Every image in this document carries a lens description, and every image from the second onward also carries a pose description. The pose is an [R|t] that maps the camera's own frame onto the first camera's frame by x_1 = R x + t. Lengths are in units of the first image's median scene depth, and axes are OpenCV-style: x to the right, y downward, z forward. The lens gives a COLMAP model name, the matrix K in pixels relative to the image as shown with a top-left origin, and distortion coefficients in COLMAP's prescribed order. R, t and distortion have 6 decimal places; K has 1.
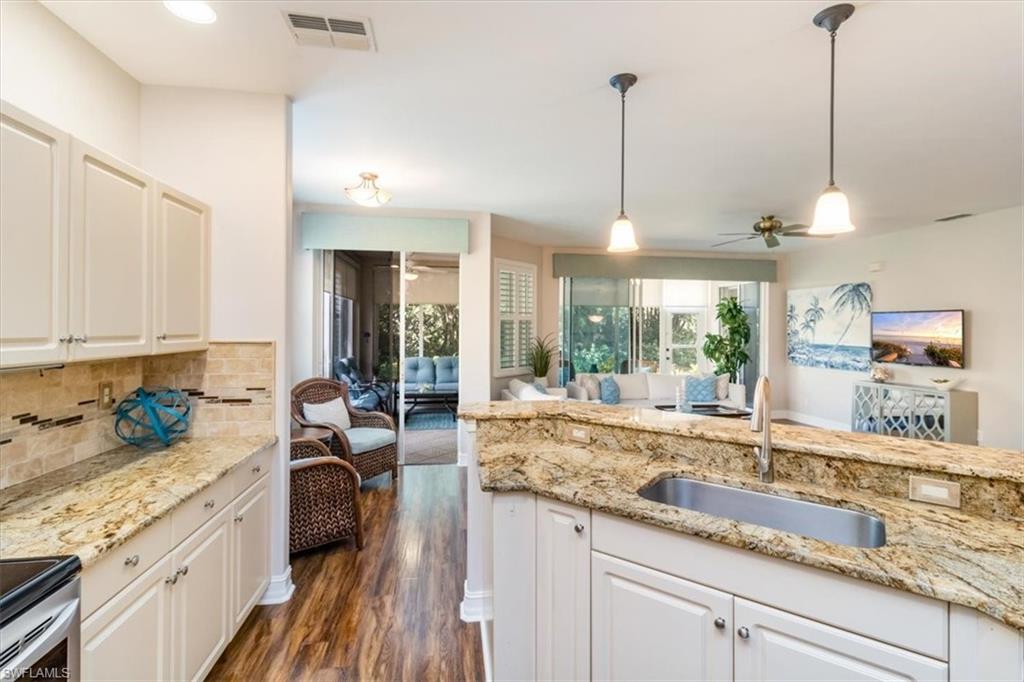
lens RADIAL K [[474.7, 0, 510.7], [0, 474.7, 327.8], [0, 0, 1]] dist [0.006054, 0.000453]
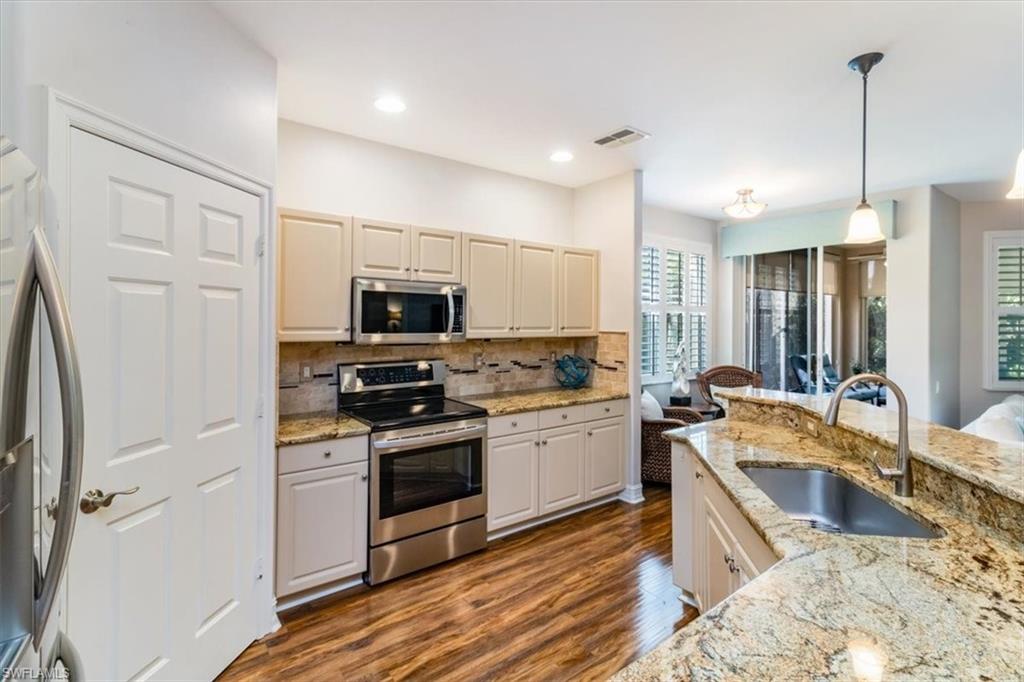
lens RADIAL K [[474.7, 0, 519.5], [0, 474.7, 317.8], [0, 0, 1]] dist [0.006054, 0.000453]
pose [[0.479451, -0.008622, -0.877526, 0.343033], [-0.002226, 0.999937, -0.011041, 0.000259], [0.877566, 0.007247, 0.479401, -0.023411]]
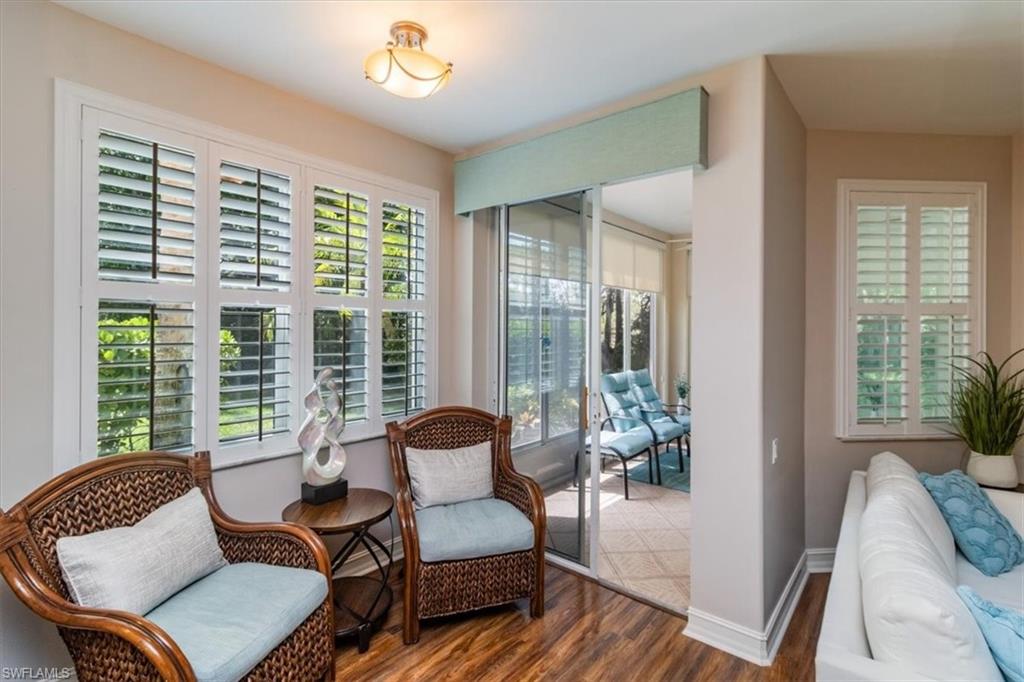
lens RADIAL K [[474.7, 0, 519.1], [0, 474.7, 325.8], [0, 0, 1]] dist [0.006054, 0.000453]
pose [[0.670135, -0.005720, -0.742217, 0.123813], [-0.000395, 0.999967, -0.008063, -0.001065], [0.742239, 0.005696, 0.670111, 0.565628]]
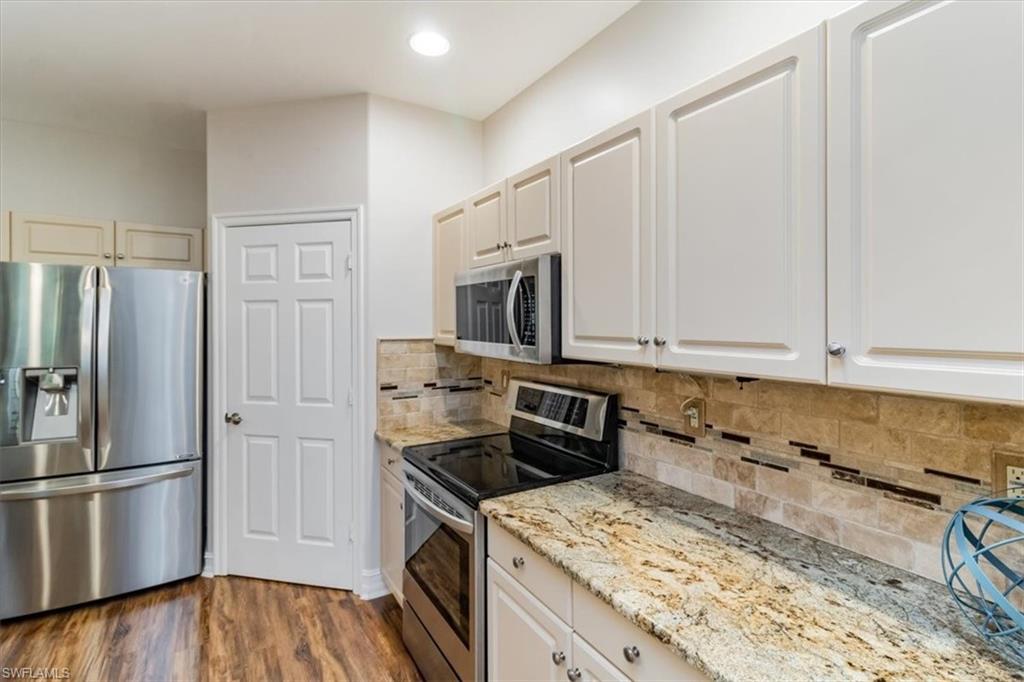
lens RADIAL K [[474.7, 0, 514.6], [0, 474.7, 323.7], [0, 0, 1]] dist [0.006054, 0.000453]
pose [[-0.913858, -0.006649, -0.405980, -0.105416], [-0.005160, 0.999975, -0.004762, -0.000415], [0.406001, -0.002257, -0.913870, 0.523564]]
